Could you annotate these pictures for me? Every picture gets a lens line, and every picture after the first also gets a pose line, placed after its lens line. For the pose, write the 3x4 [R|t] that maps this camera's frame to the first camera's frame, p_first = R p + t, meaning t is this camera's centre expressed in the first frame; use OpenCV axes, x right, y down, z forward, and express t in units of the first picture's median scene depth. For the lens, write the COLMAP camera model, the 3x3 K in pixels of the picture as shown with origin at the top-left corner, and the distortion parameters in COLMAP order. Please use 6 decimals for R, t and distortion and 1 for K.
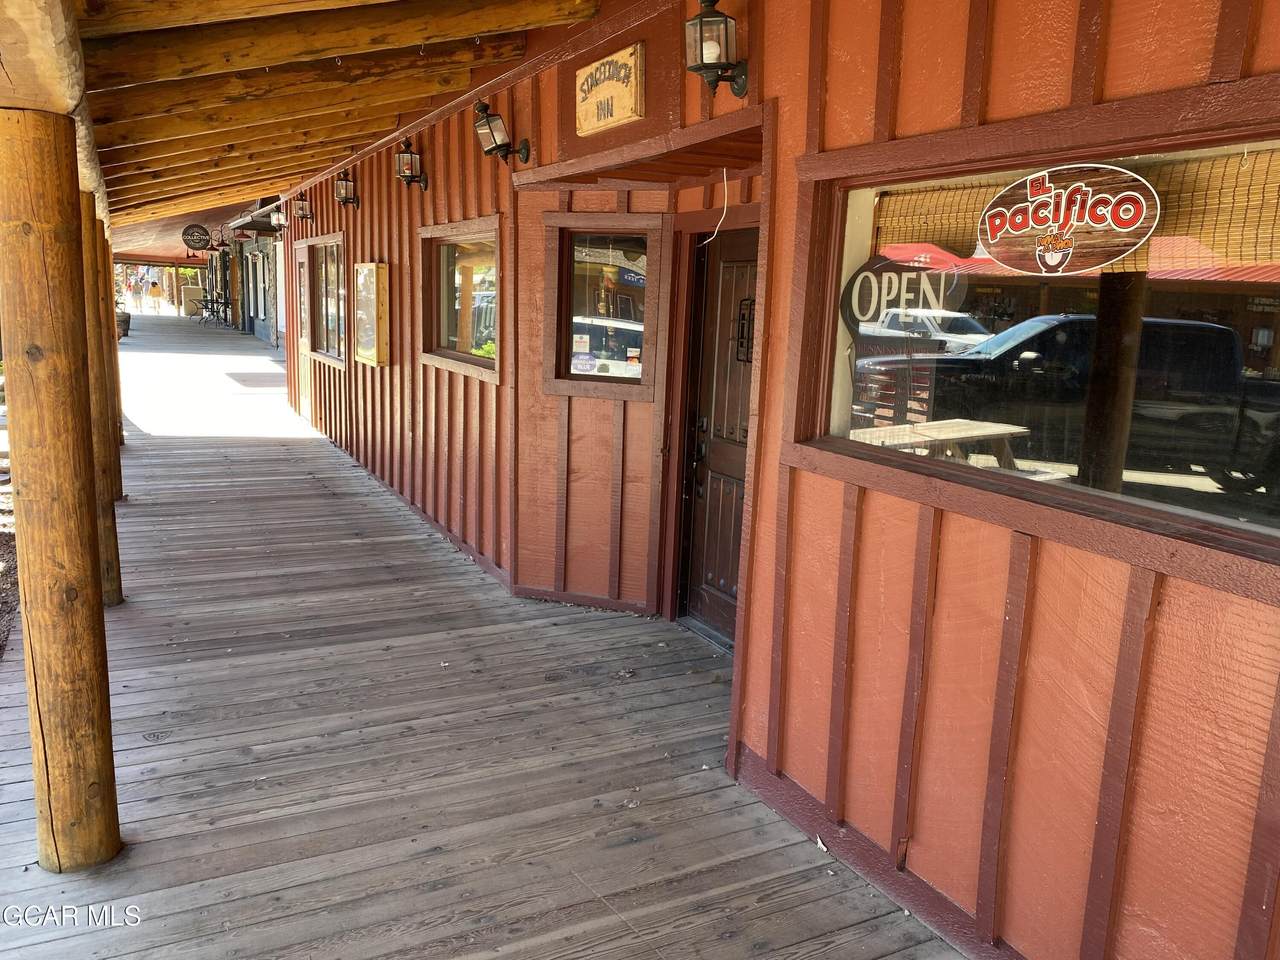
lens RADIAL K [[1007.2, 0, 645.8], [0, 1007.2, 485.3], [0, 0, 1]] dist [0.013904, -0.007452]
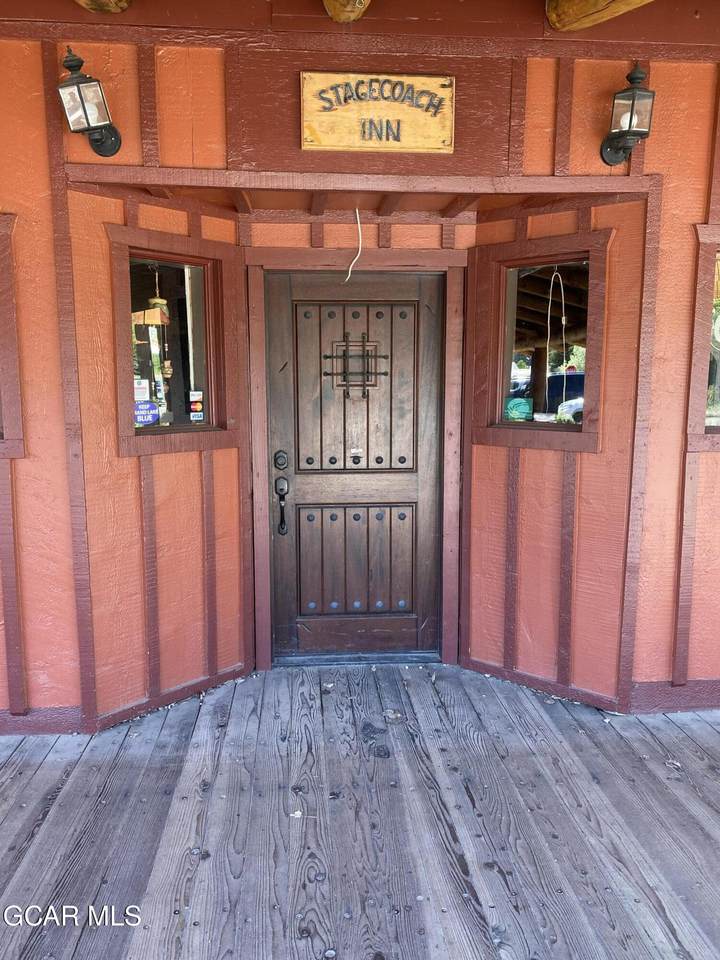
lens RADIAL K [[755.4, 0, 362.7], [0, 755.4, 472.9], [0, 0, 1]] dist [0.013904, -0.007452]
pose [[0.372442, -0.157902, 0.914524, -0.698280], [0.182450, 0.978647, 0.094671, -0.124353], [-0.909944, 0.131595, 0.393299, 0.738425]]
